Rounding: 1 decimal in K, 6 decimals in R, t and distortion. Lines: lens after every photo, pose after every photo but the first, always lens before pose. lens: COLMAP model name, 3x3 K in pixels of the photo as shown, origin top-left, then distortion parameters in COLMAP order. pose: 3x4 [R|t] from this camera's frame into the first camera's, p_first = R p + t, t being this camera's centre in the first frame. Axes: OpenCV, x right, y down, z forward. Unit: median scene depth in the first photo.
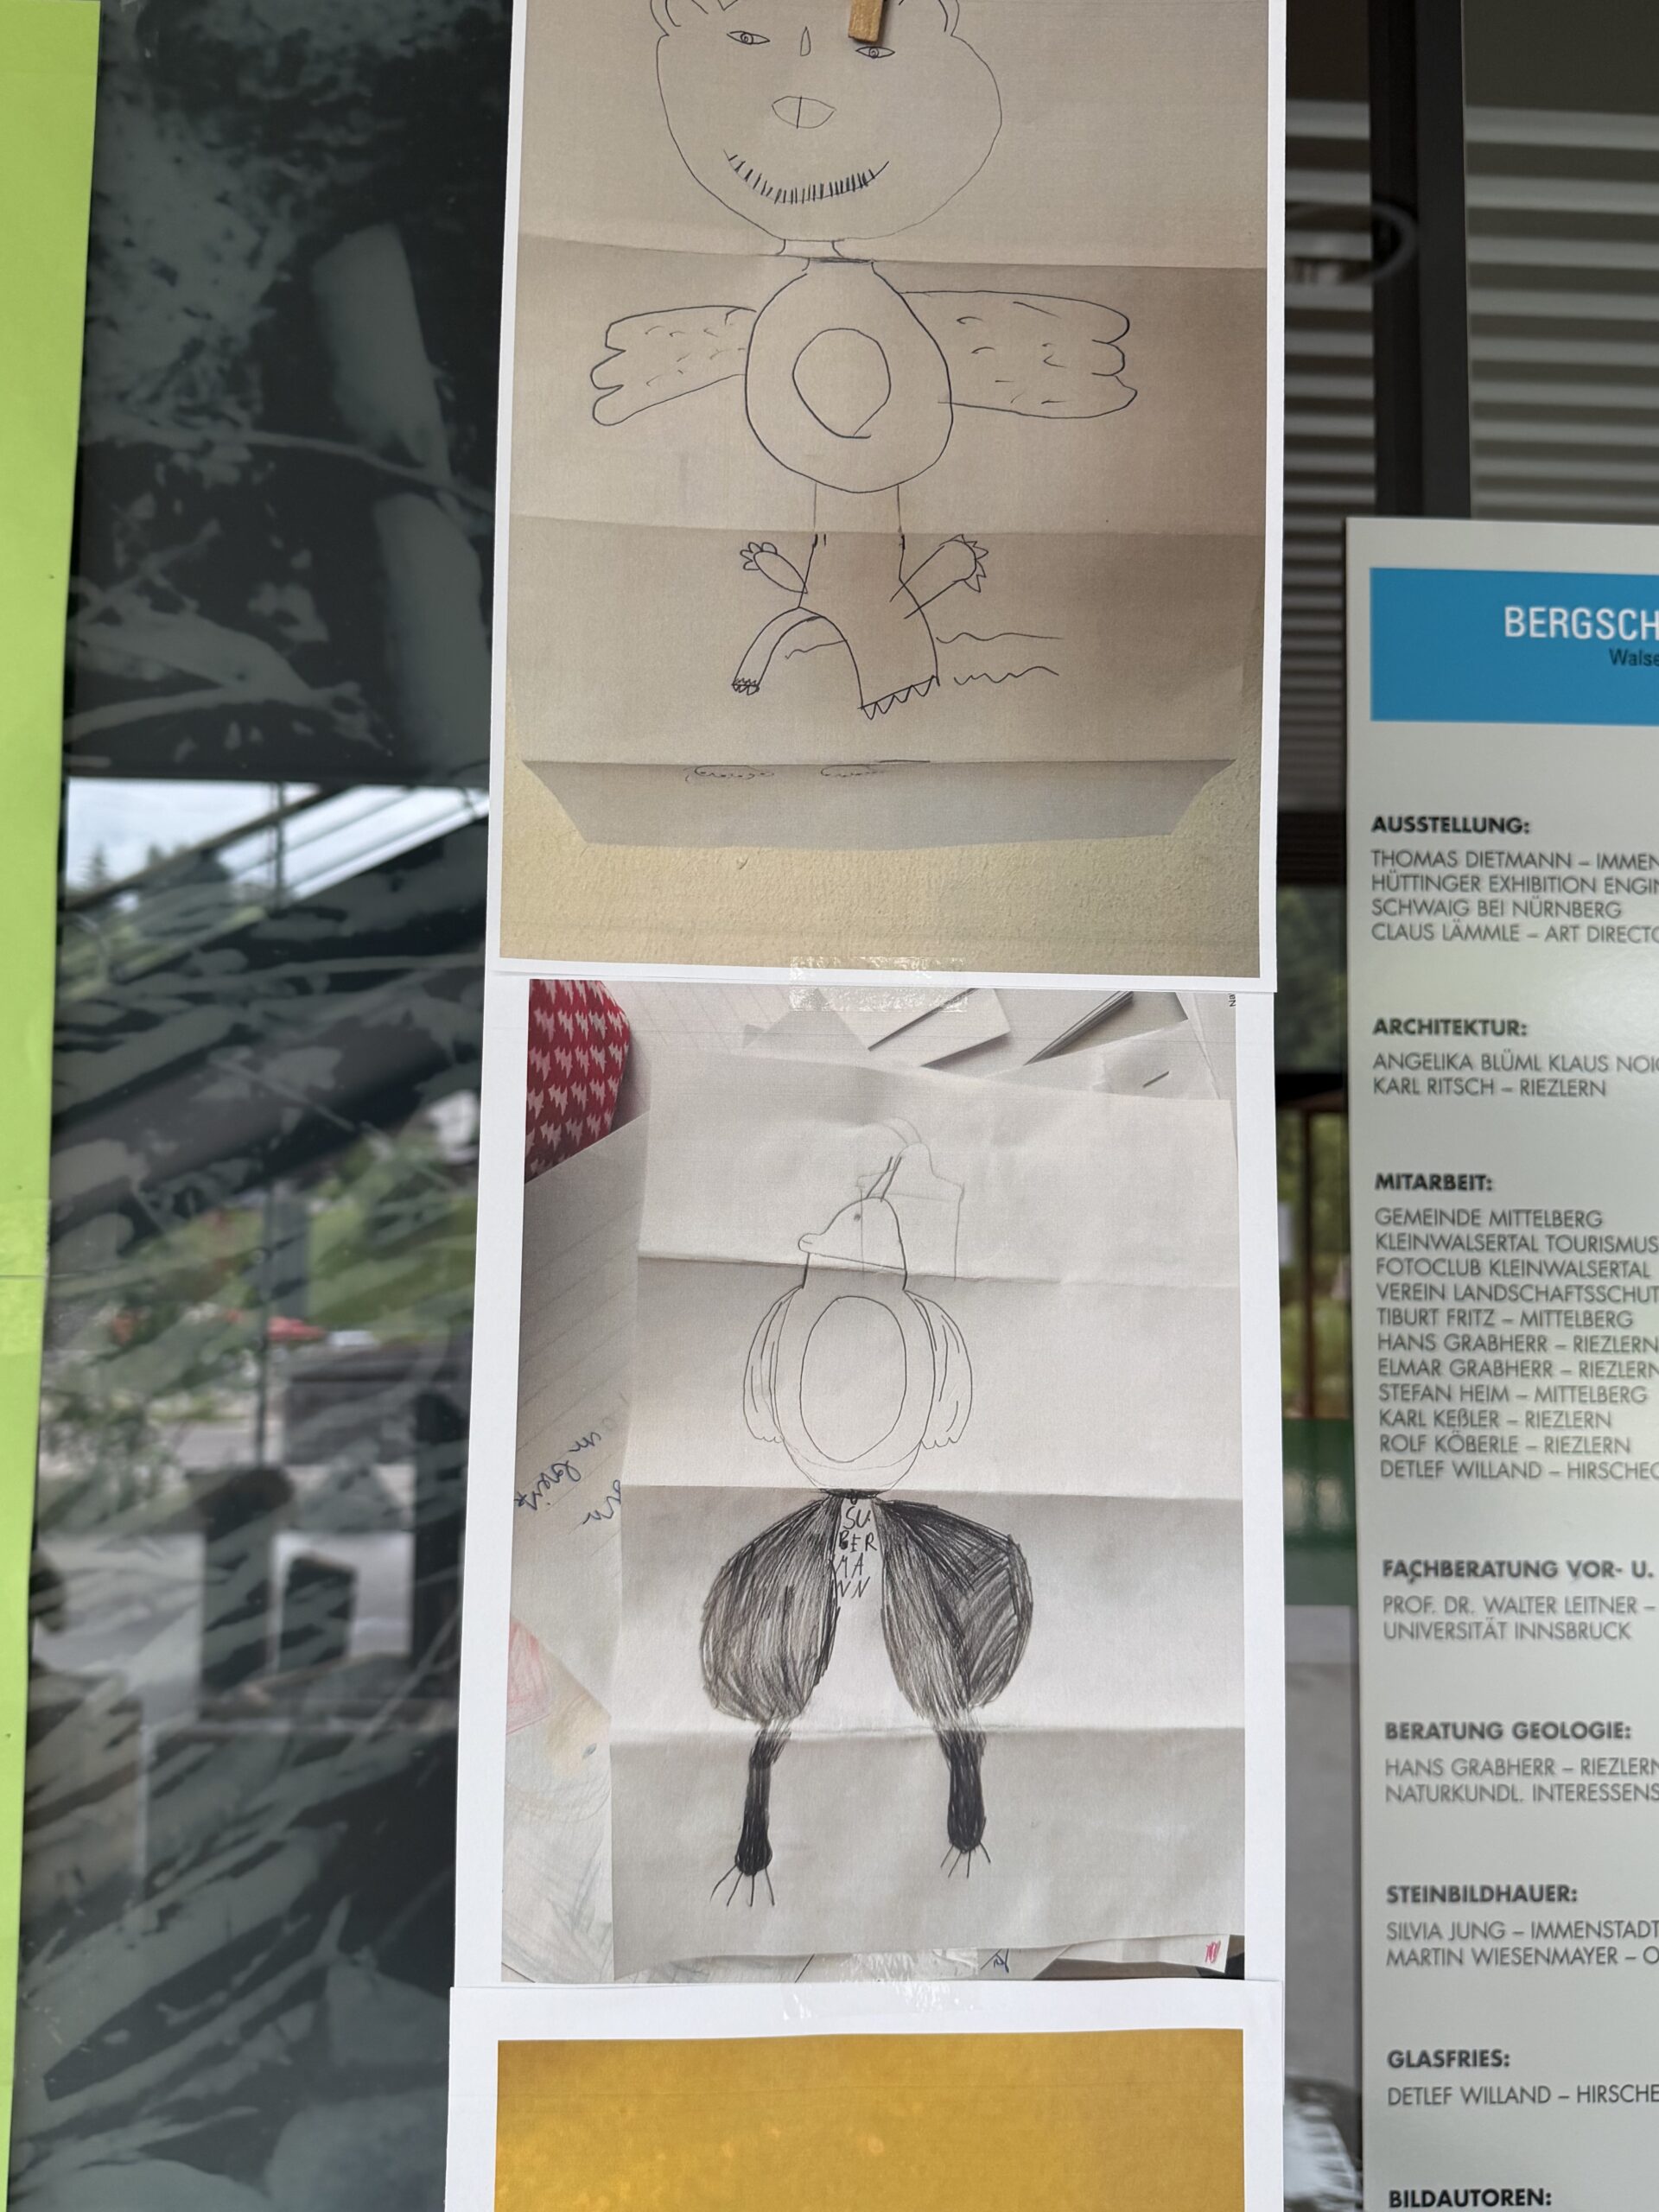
lens RADIAL K [[1855.3, 0, 830.5], [0, 1855.3, 1098.1], [0, 0, 1]] dist [0.139889, -0.239912]
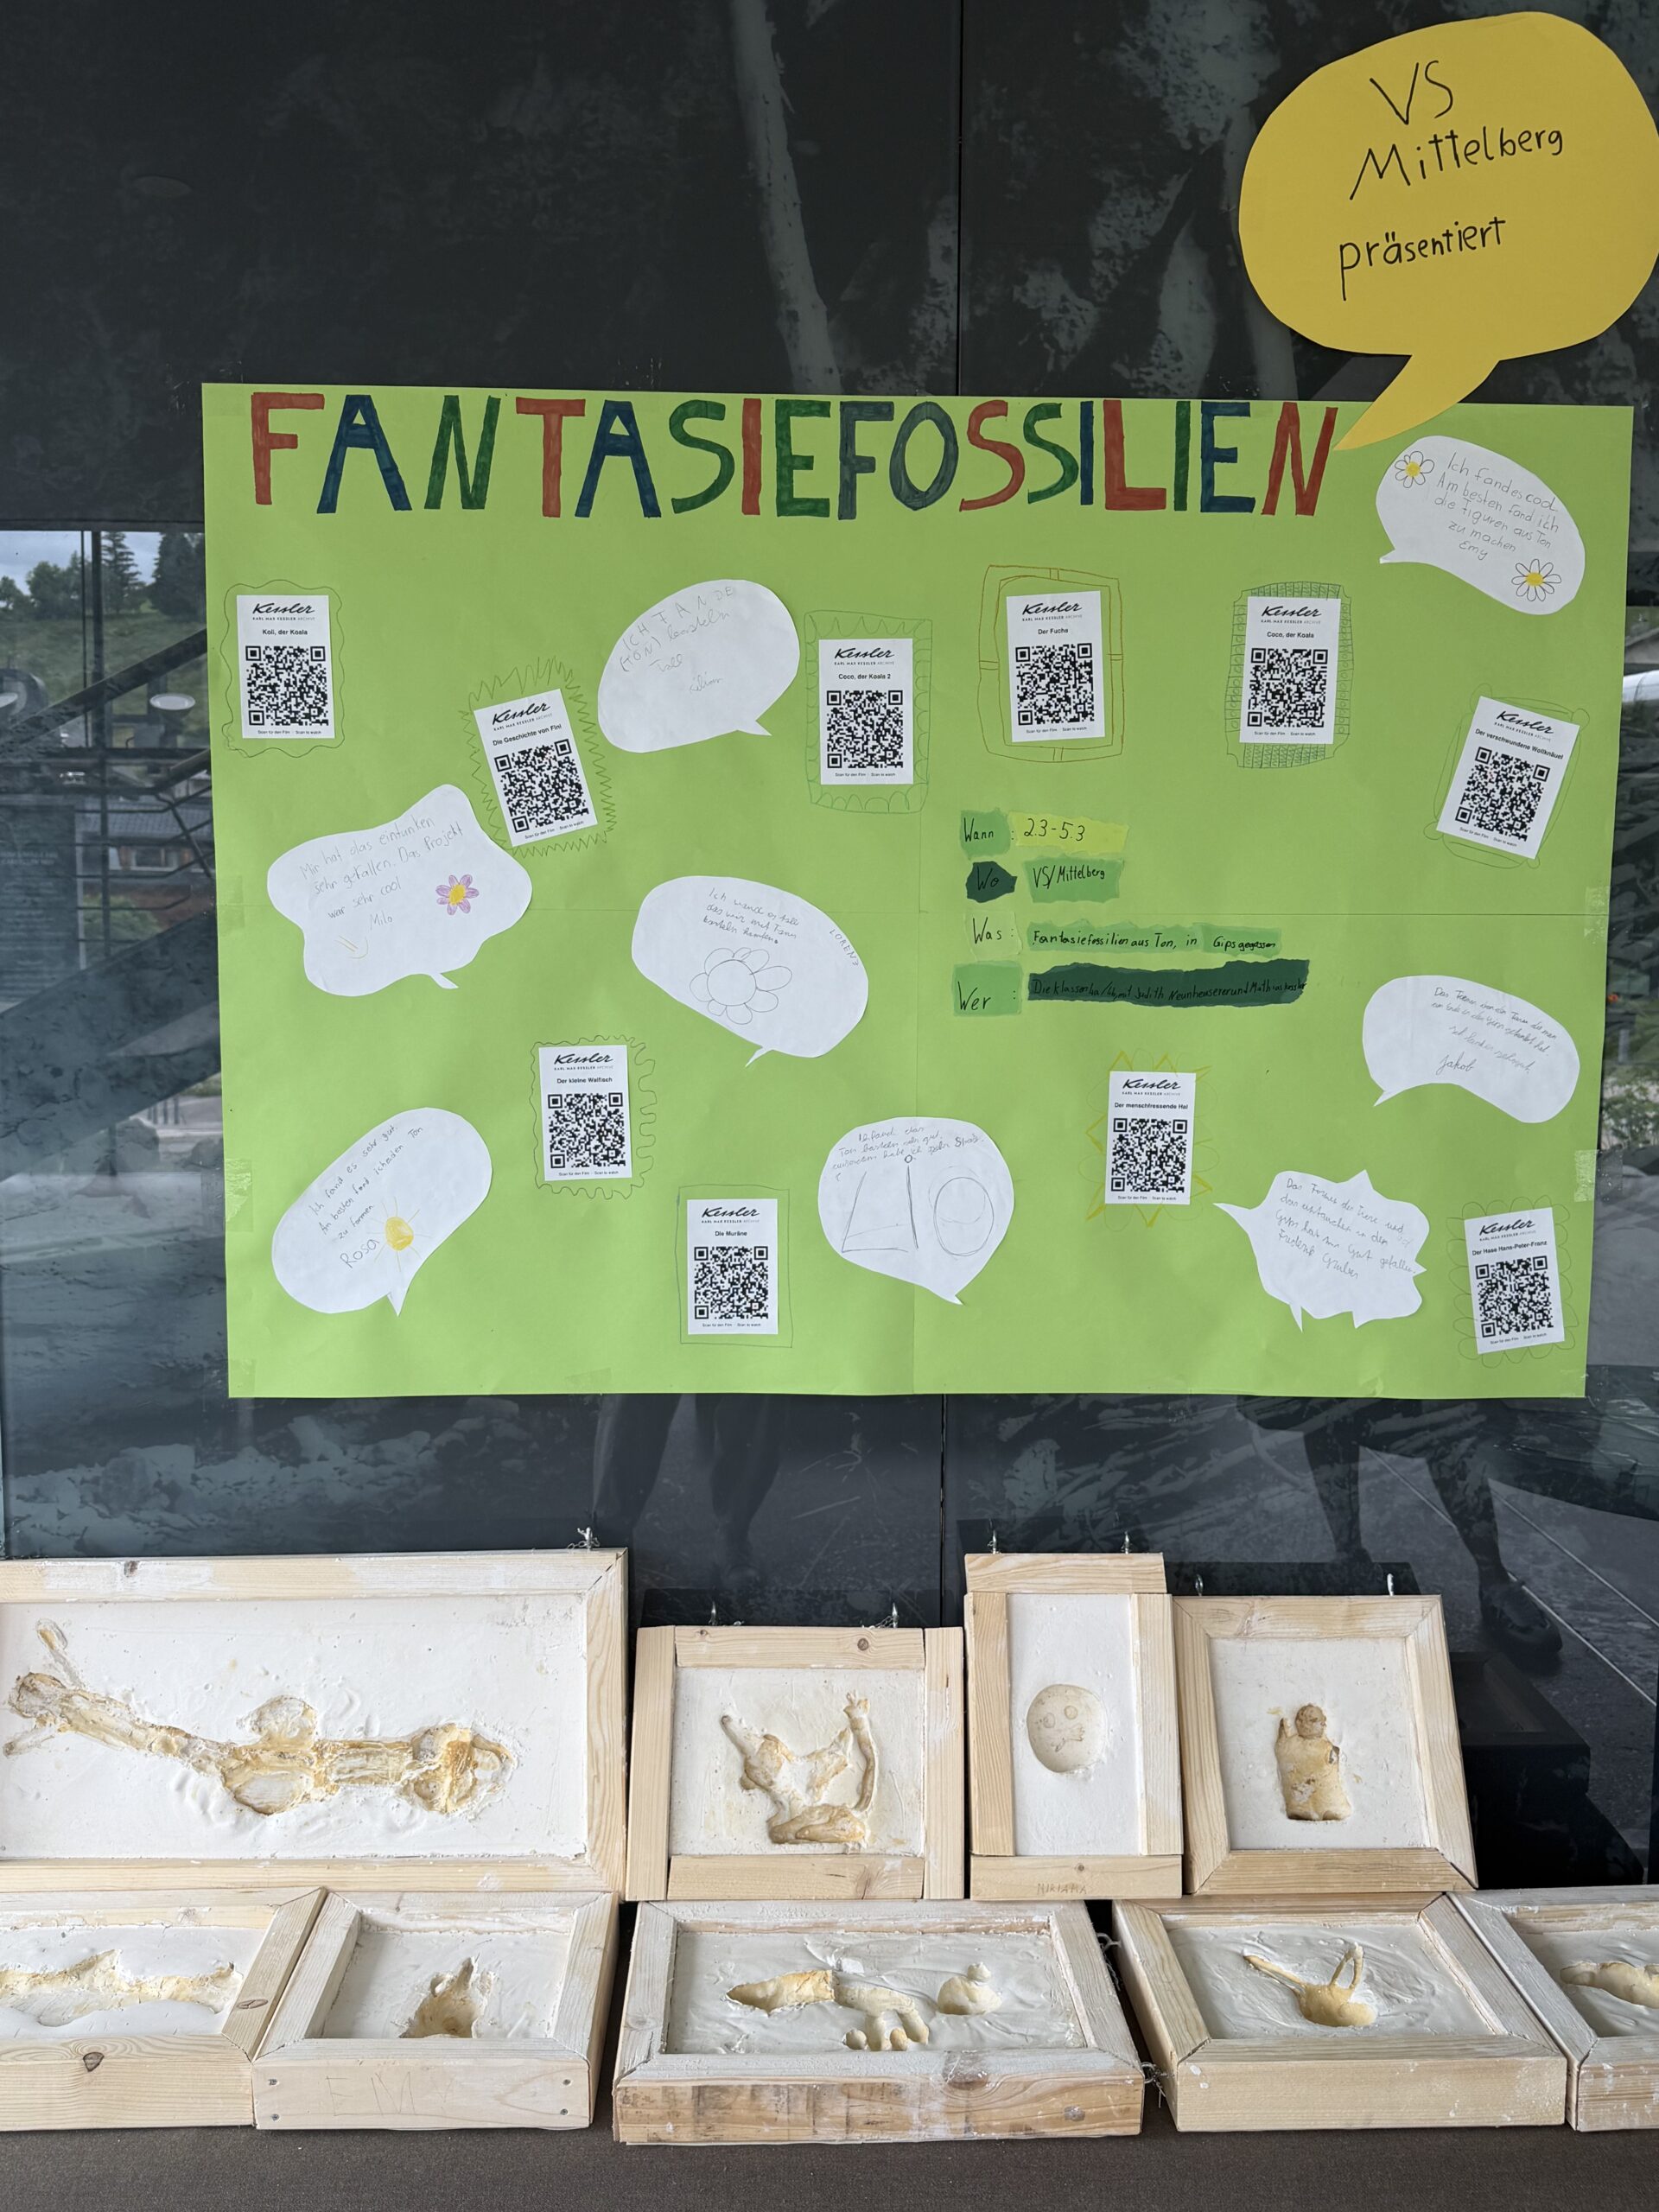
lens RADIAL K [[1855.3, 0, 860.2], [0, 1855.3, 1109.0], [0, 0, 1]] dist [0.139889, -0.239912]
pose [[0.999895, -0.001028, -0.014466, -1.433322], [0.003497, 0.985149, 0.171664, -0.098317], [0.014074, -0.171696, 0.985049, -1.709839]]
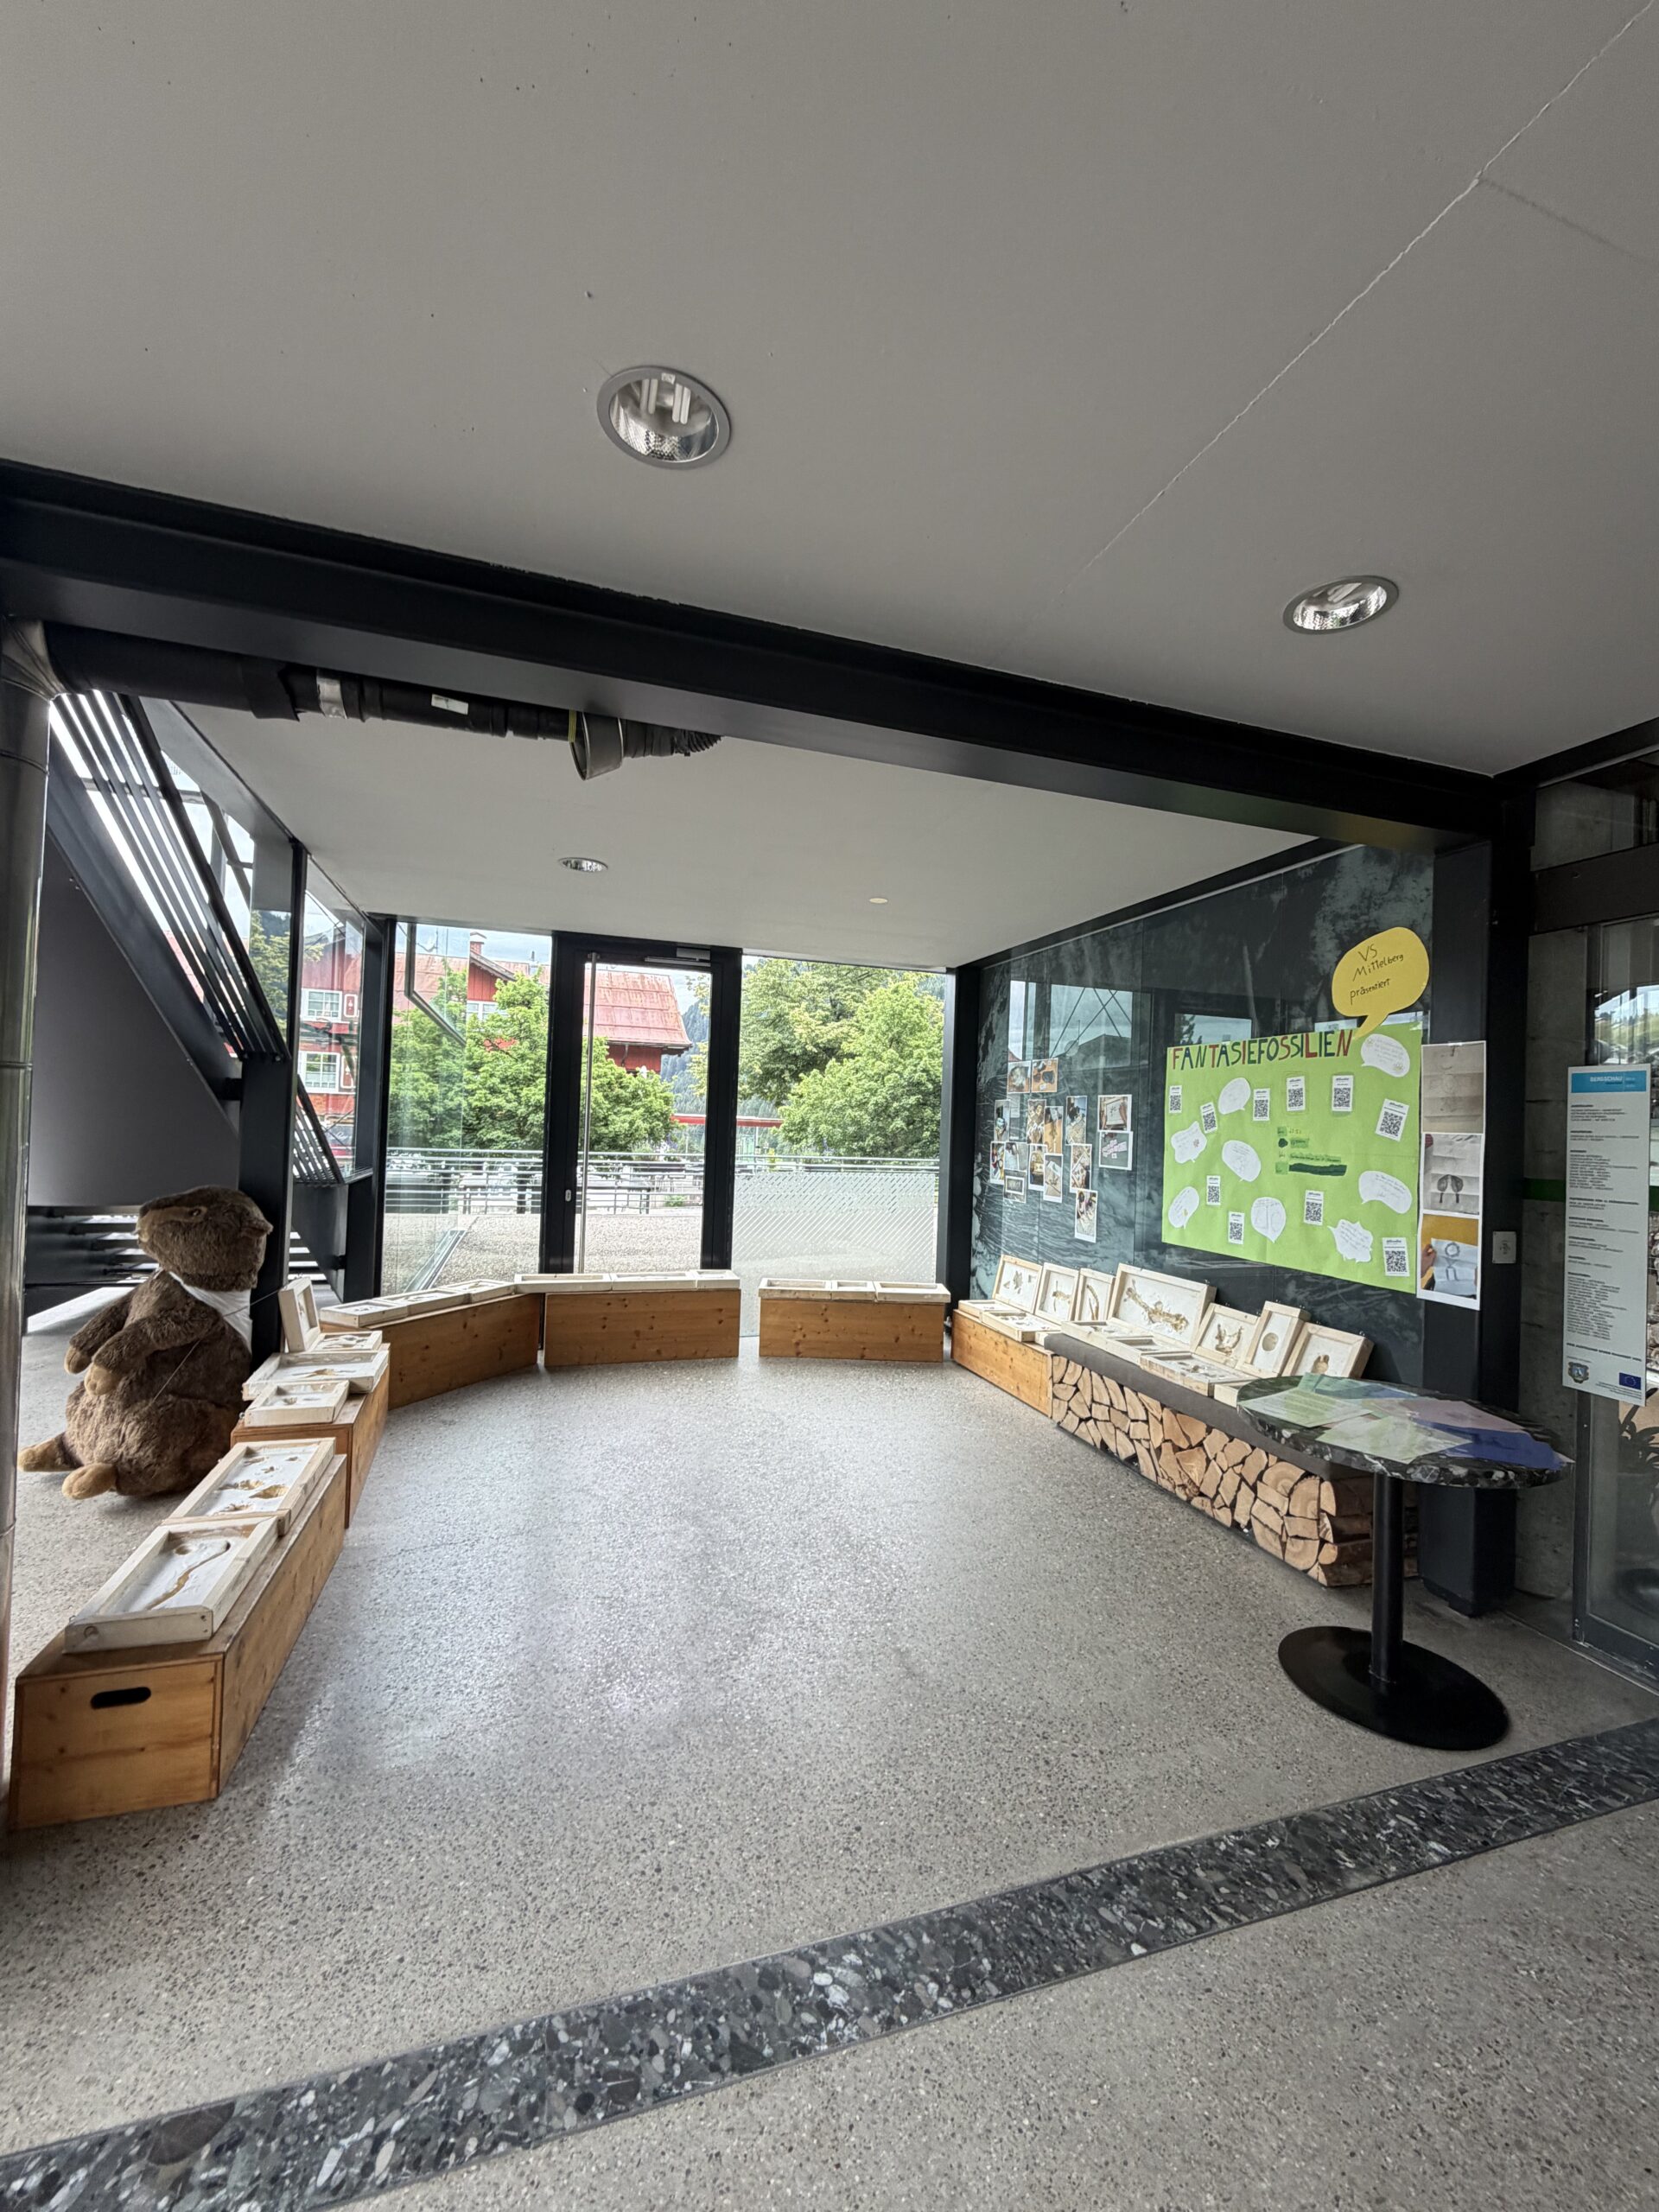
lens RADIAL K [[897.2, 0, 824.6], [0, 897.2, 1111.0], [0, 0, 1]] dist [-0.003134, 0.001281]
pose [[0.261455, -0.013635, -0.965119, 3.224101], [0.042488, 0.999094, -0.002604, -0.260232], [0.964280, -0.040325, 0.261797, -3.138370]]
